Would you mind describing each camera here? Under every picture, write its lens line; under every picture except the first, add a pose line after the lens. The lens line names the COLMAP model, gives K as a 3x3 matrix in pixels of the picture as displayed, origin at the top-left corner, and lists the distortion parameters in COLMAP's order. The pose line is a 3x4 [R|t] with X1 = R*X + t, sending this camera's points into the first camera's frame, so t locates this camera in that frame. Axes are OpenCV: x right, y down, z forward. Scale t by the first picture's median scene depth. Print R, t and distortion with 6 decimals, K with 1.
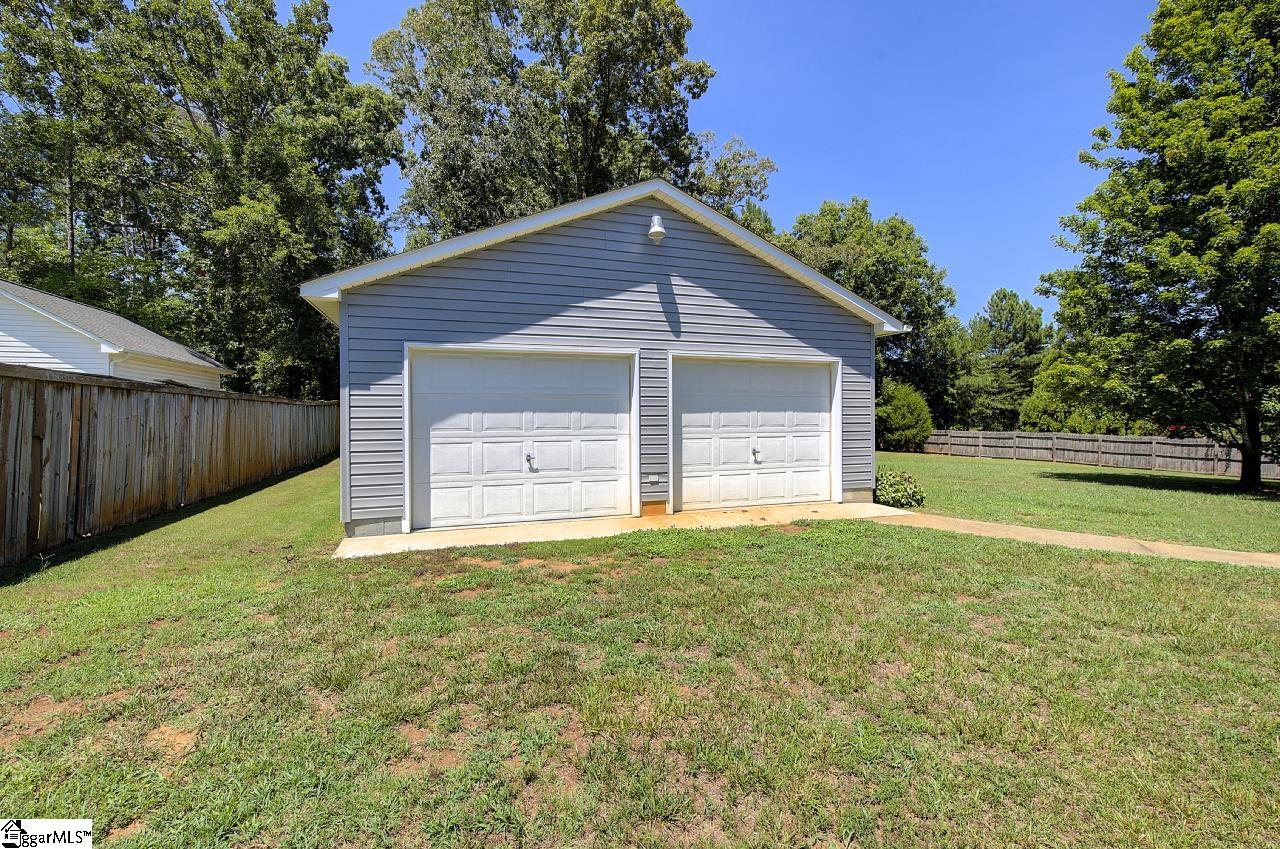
lens RADIAL K [[549.8, 0, 652.2], [0, 549.8, 426.5], [0, 0, 1]] dist [0.000557, -0.000052]
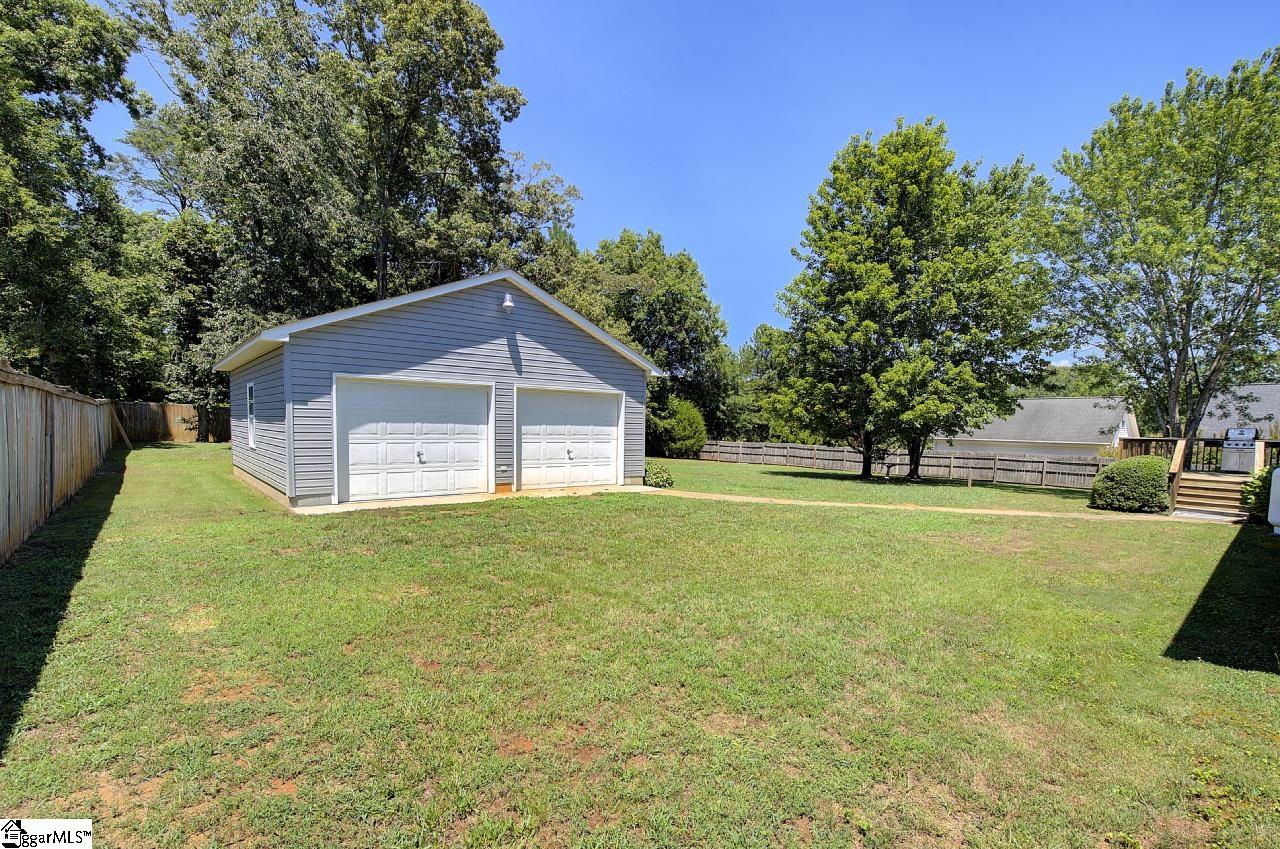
lens RADIAL K [[549.8, 0, 645.9], [0, 549.8, 430.2], [0, 0, 1]] dist [0.000557, -0.000052]
pose [[0.940031, 0.018560, 0.340585, -0.057161], [-0.015498, 0.999811, -0.011711, 0.000557], [-0.340738, 0.005730, 0.940141, -0.216176]]
